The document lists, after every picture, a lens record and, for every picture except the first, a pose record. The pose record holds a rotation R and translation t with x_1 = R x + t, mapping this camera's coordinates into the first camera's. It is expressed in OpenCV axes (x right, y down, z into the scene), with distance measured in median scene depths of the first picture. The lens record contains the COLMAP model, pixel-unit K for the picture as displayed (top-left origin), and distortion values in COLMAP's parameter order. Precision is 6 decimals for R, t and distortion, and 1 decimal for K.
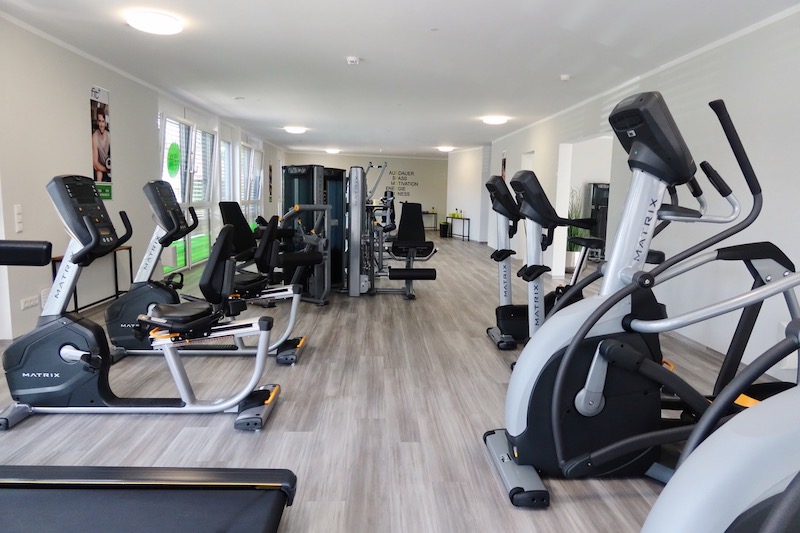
lens RADIAL K [[550.5, 0, 400.0], [0, 550.5, 266.5], [0, 0, 1]] dist [0.000829, 0.001366]
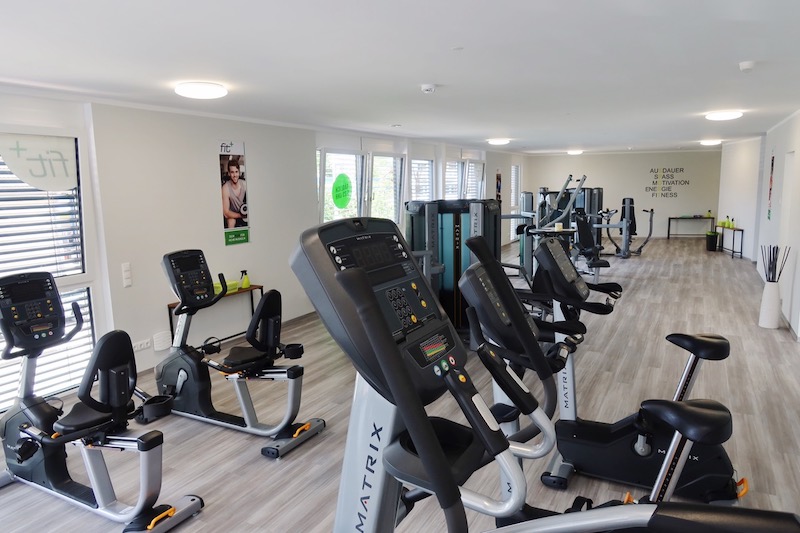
lens RADIAL K [[550.5, 0, 400.0], [0, 550.5, 266.5], [0, 0, 1]] dist [0.000829, 0.001366]
pose [[0.858995, 0.035476, -0.510753, 0.289152], [-0.026272, 0.999336, 0.025228, -0.111100], [0.511309, -0.008252, 0.859357, 0.228610]]
